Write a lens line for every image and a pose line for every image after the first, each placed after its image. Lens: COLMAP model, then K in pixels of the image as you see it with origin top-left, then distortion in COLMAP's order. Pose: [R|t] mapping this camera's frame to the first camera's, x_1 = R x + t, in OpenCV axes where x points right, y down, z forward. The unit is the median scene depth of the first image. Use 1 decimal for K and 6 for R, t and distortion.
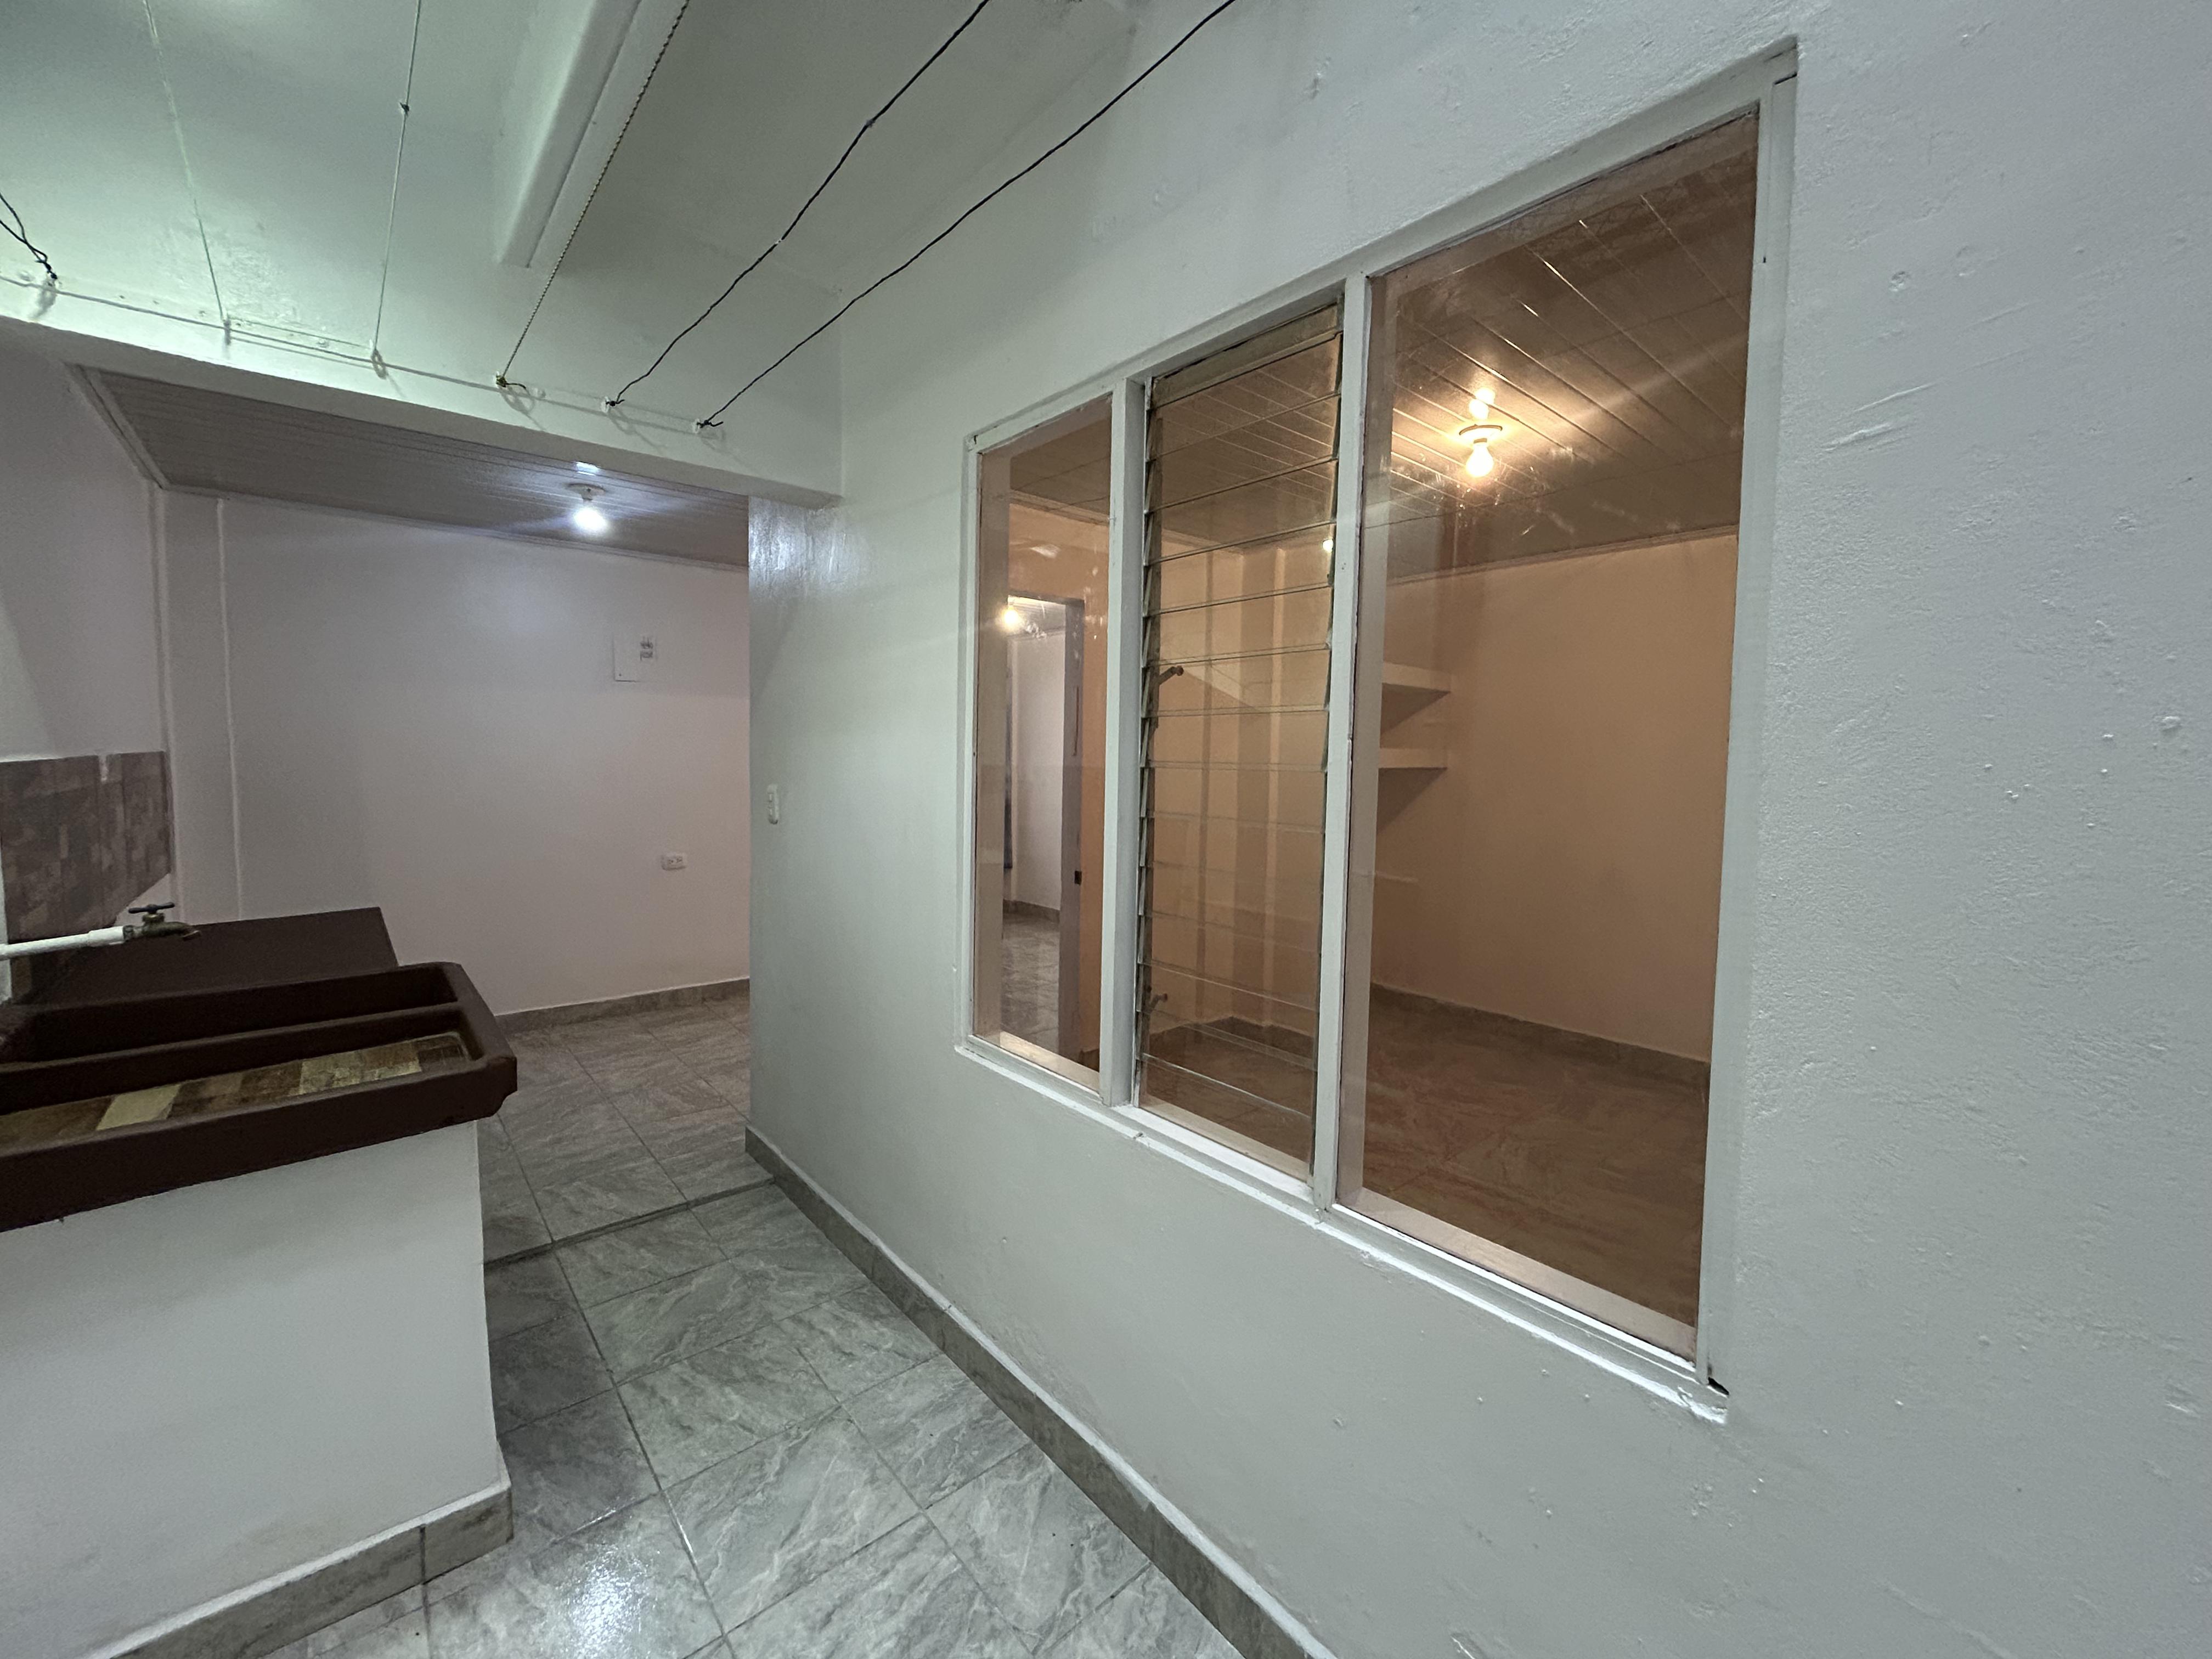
lens RADIAL K [[900.6, 0, 1110.3], [0, 900.6, 800.1], [0, 0, 1]] dist [0.001876, 0.000490]
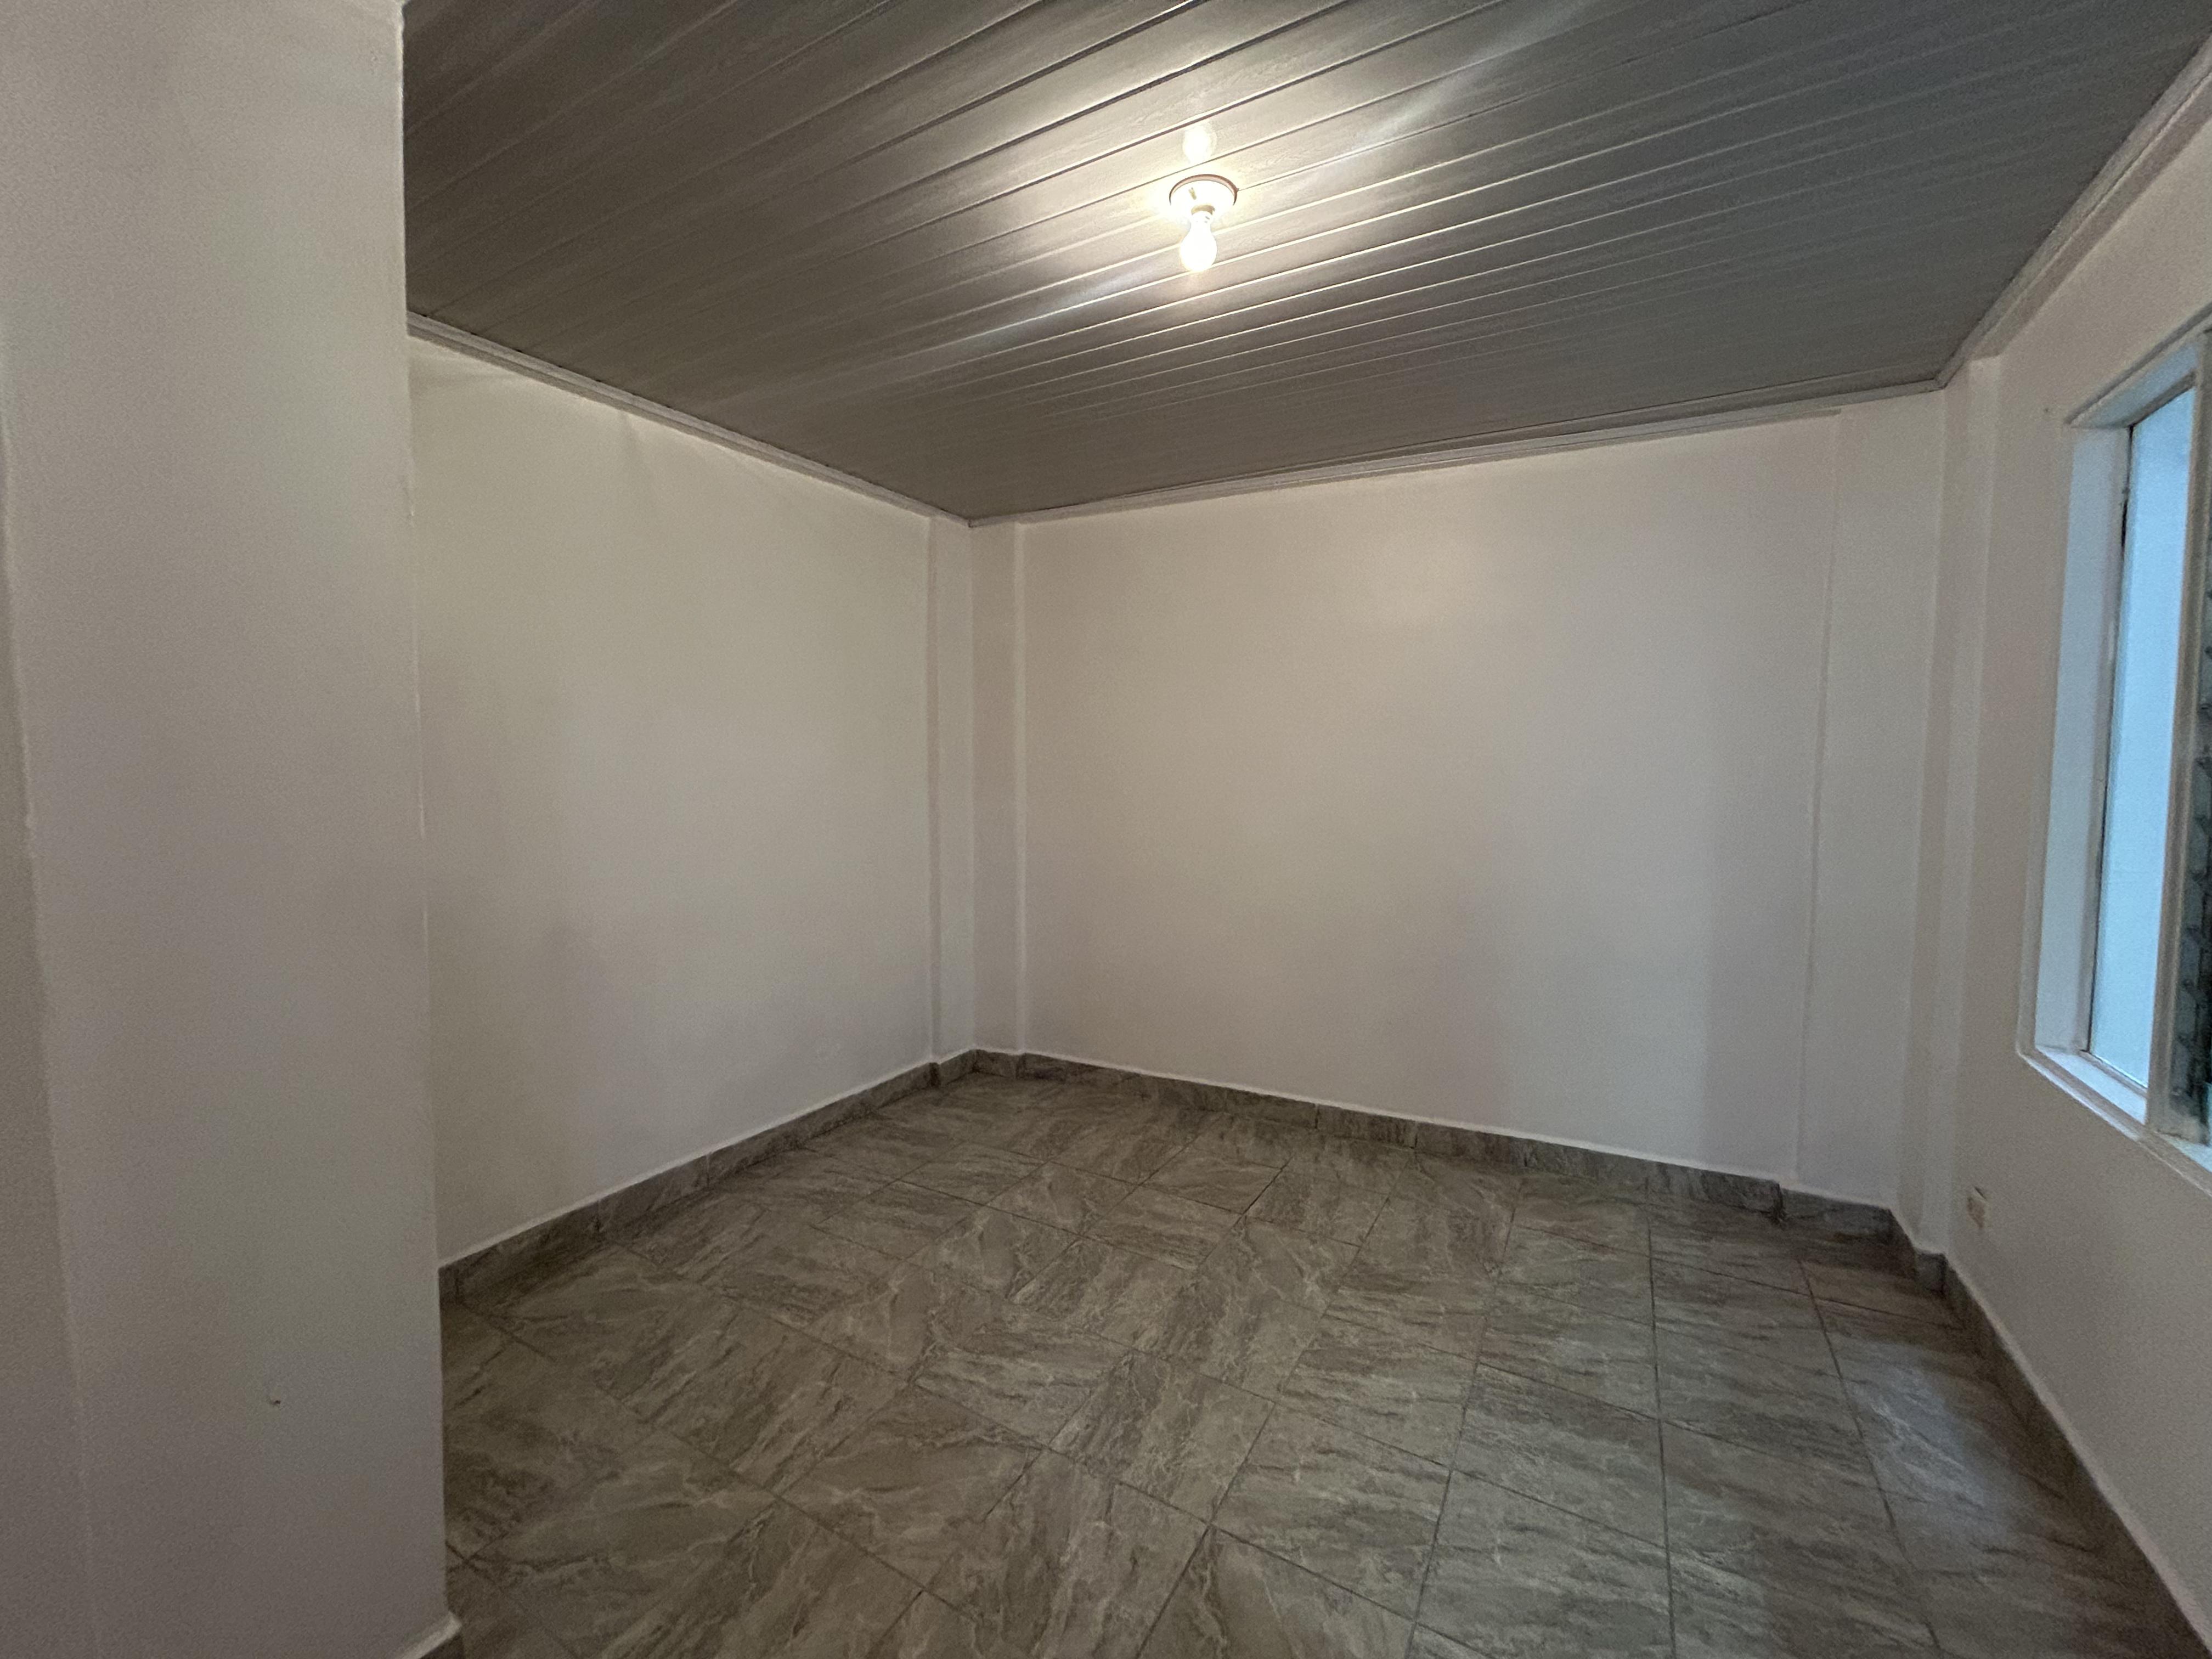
lens RADIAL K [[889.4, 0, 1106.4], [0, 889.4, 816.4], [0, 0, 1]] dist [-0.000511, 0.000907]
pose [[-0.323742, -0.071847, 0.943414, -0.135061], [0.038917, 0.995258, 0.089150, -0.044368], [-0.945345, 0.065577, -0.319410, 1.098980]]
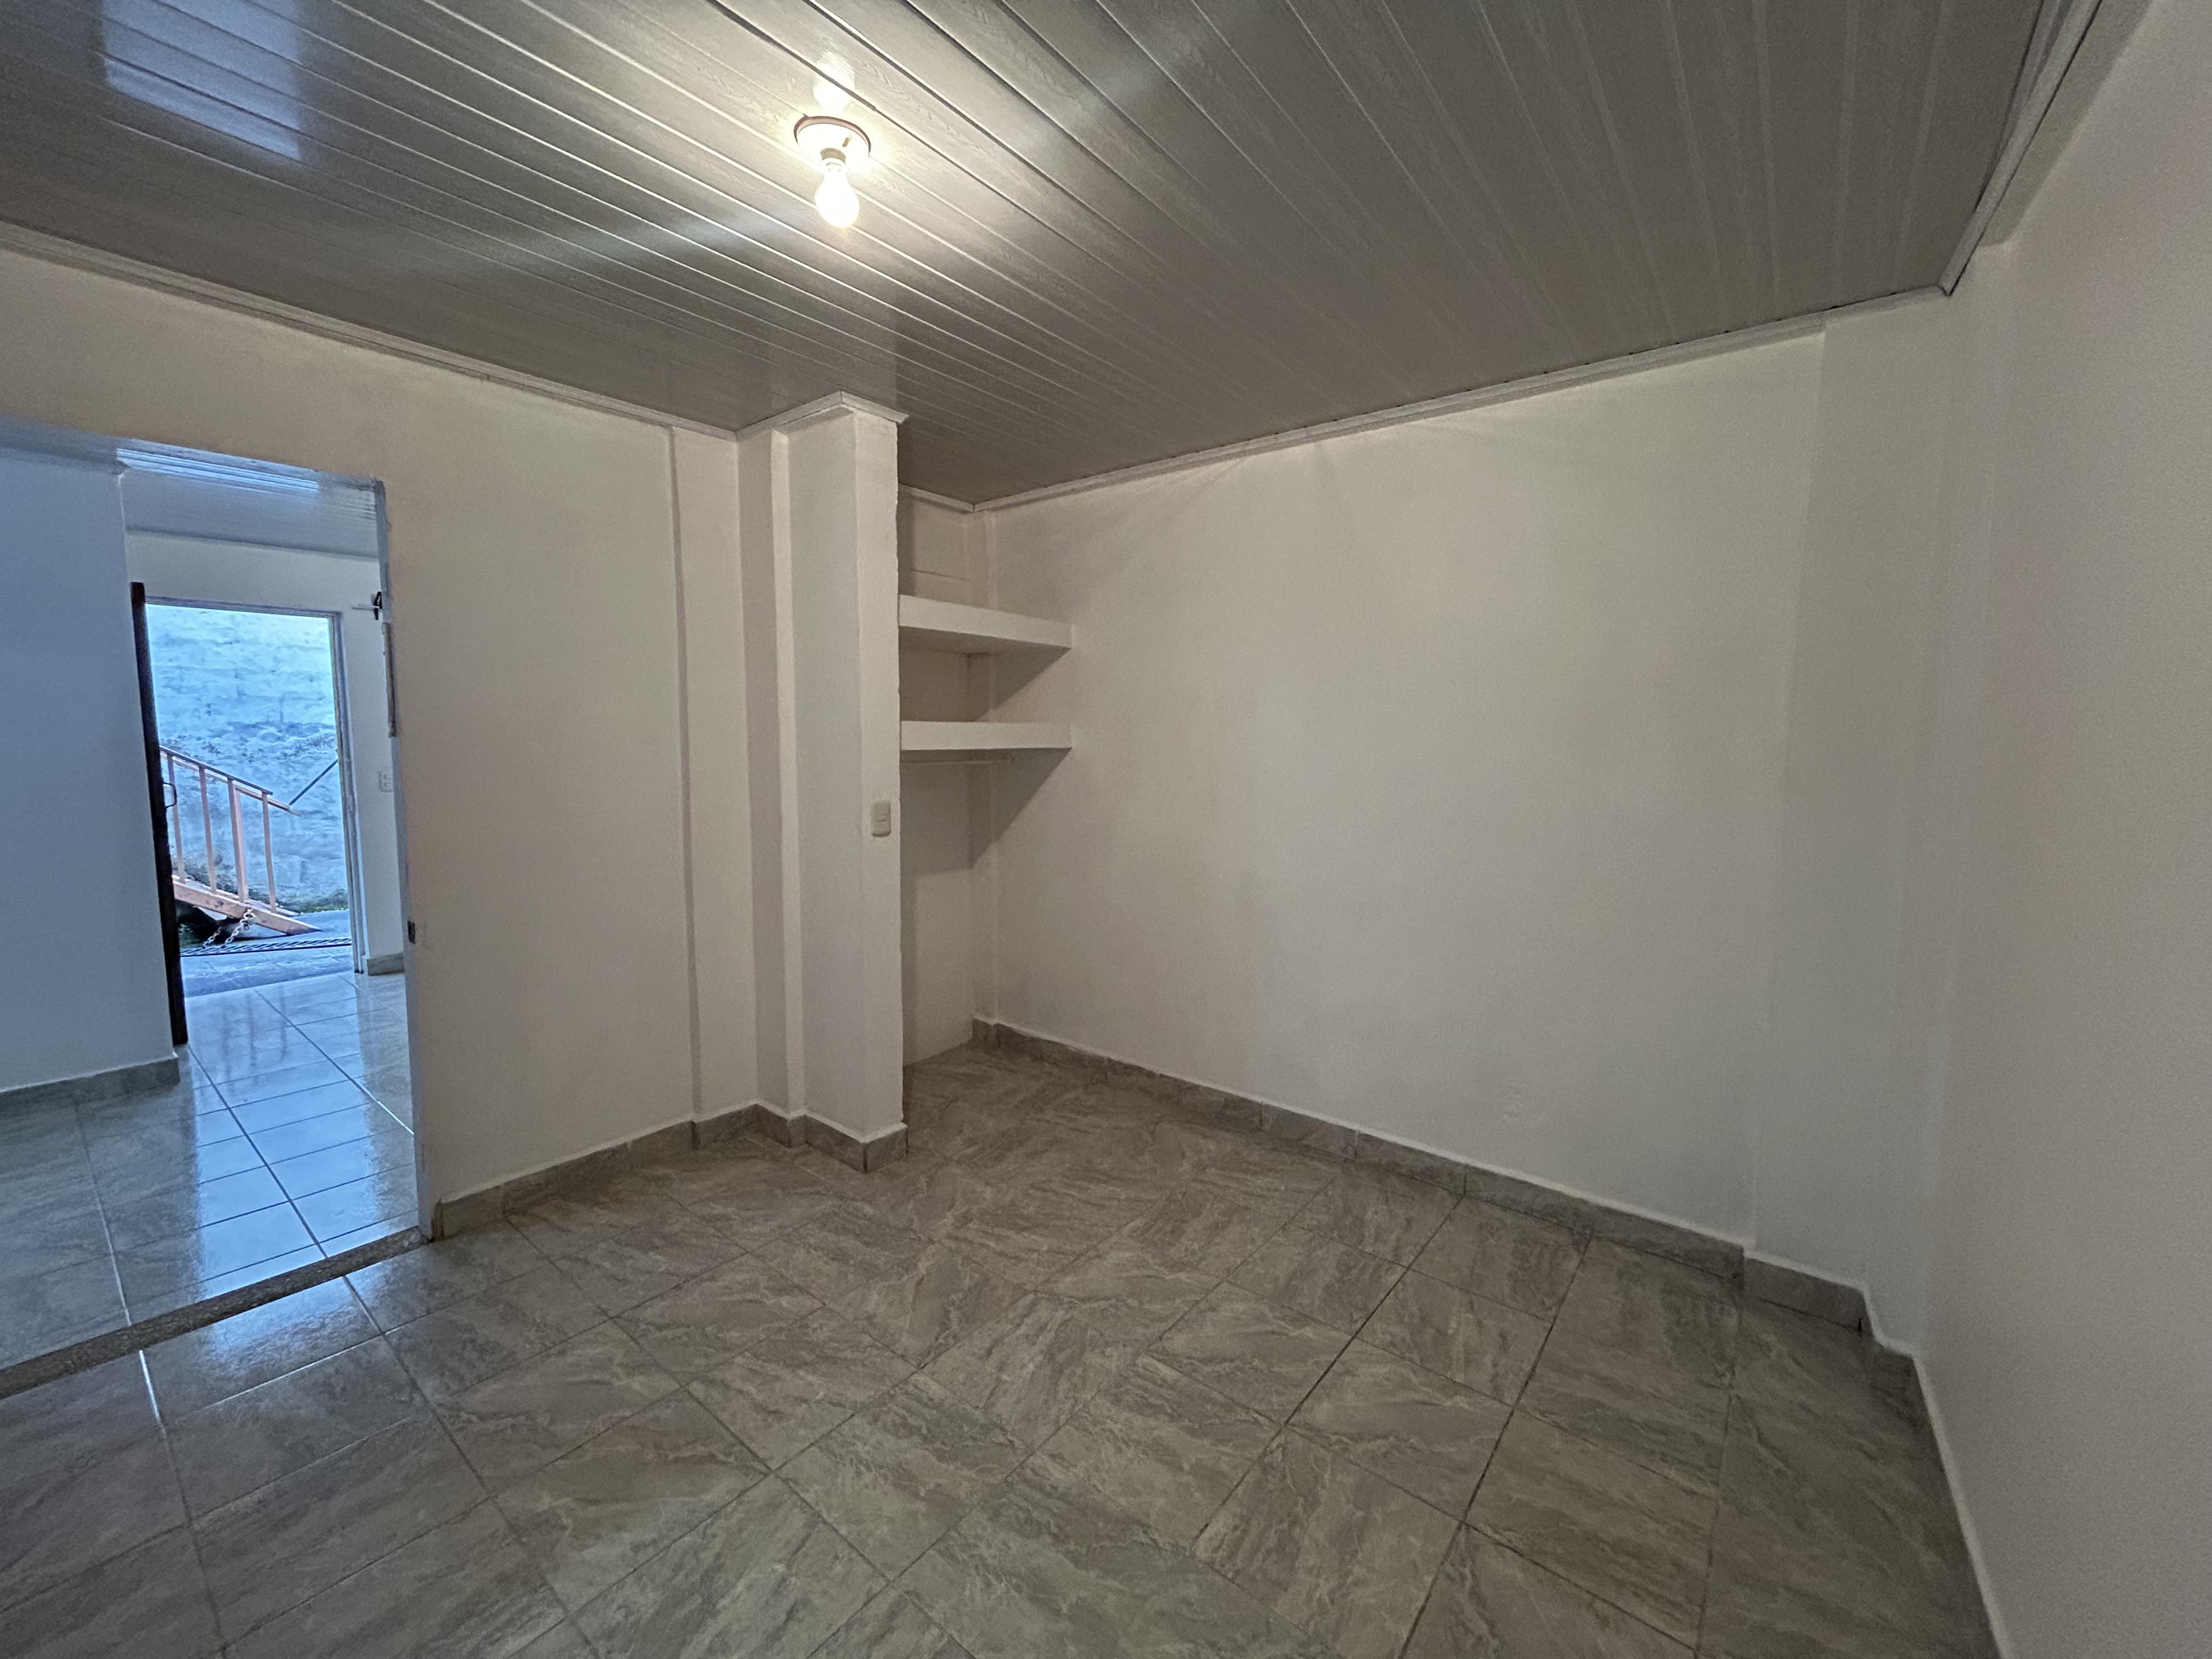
lens RADIAL K [[888.2, 0, 1109.5], [0, 888.2, 812.5], [0, 0, 1]] dist [0.000781, 0.001035]
pose [[0.982713, -0.025280, 0.183402, 0.394732], [0.019152, 0.999200, 0.035109, -0.011196], [-0.184143, -0.030989, 0.982411, 0.369005]]
